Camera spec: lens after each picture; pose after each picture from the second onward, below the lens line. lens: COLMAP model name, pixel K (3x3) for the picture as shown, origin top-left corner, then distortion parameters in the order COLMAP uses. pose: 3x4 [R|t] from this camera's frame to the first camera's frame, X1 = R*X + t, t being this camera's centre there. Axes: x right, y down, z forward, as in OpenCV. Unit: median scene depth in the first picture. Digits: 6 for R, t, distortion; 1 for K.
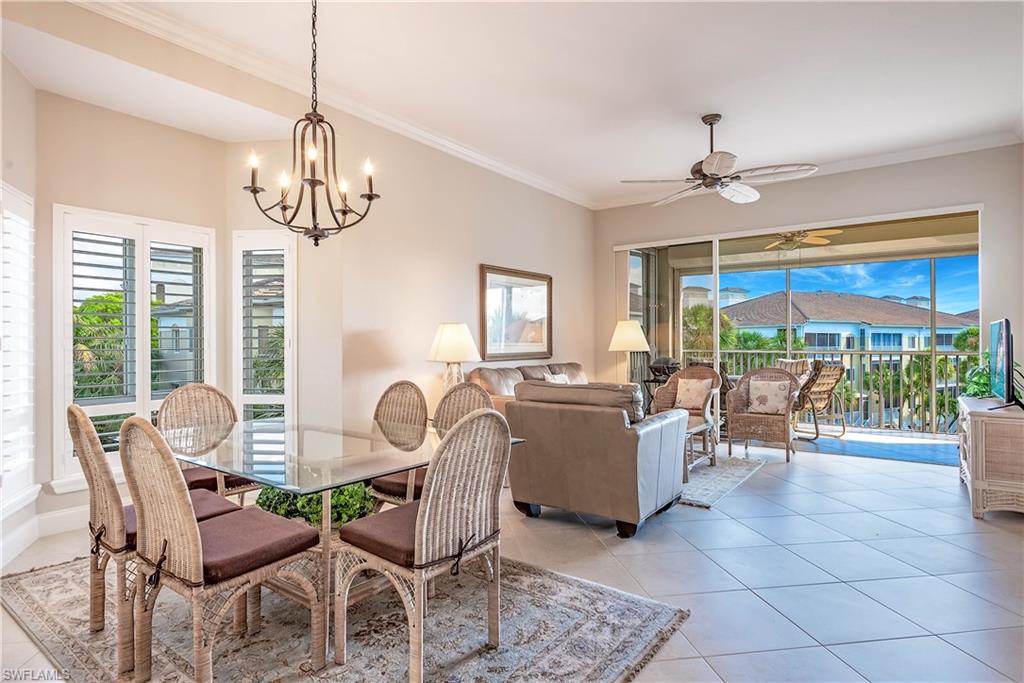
lens RADIAL K [[563.3, 0, 512.0], [0, 563.3, 341.5], [0, 0, 1]] dist [-0.000745, -0.000367]
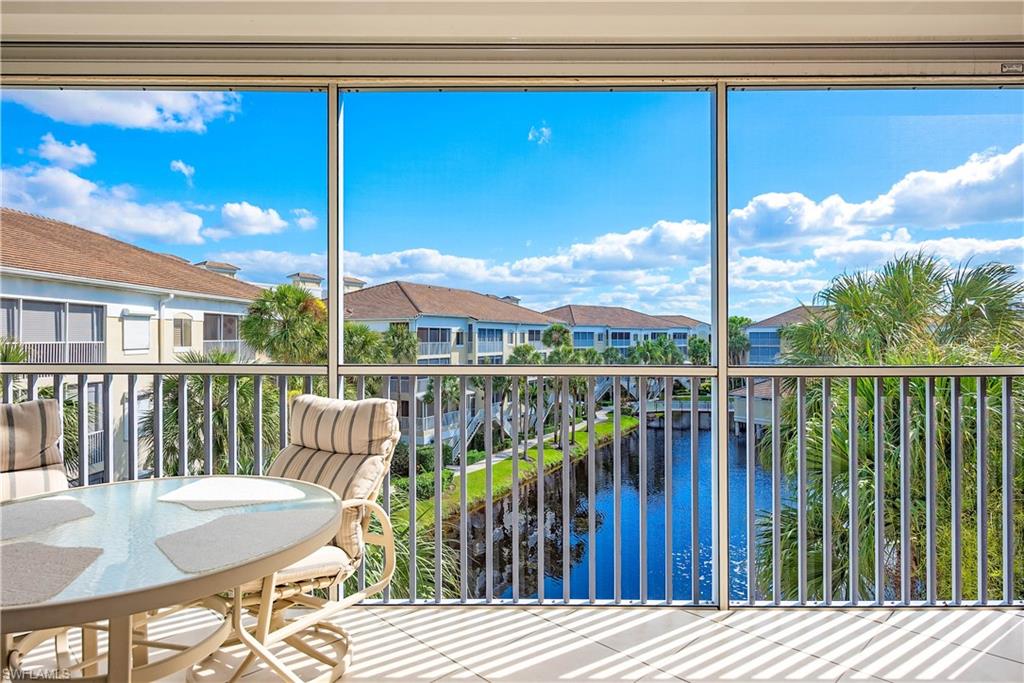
lens RADIAL K [[600.7, 0, 512.0], [0, 600.7, 341.5], [0, 0, 1]] dist [-0.001870, -0.000094]
pose [[0.806542, -0.001082, 0.591175, 0.064033], [-0.004141, 0.999963, 0.007478, -0.000016], [-0.591162, -0.008479, 0.806508, 0.115955]]
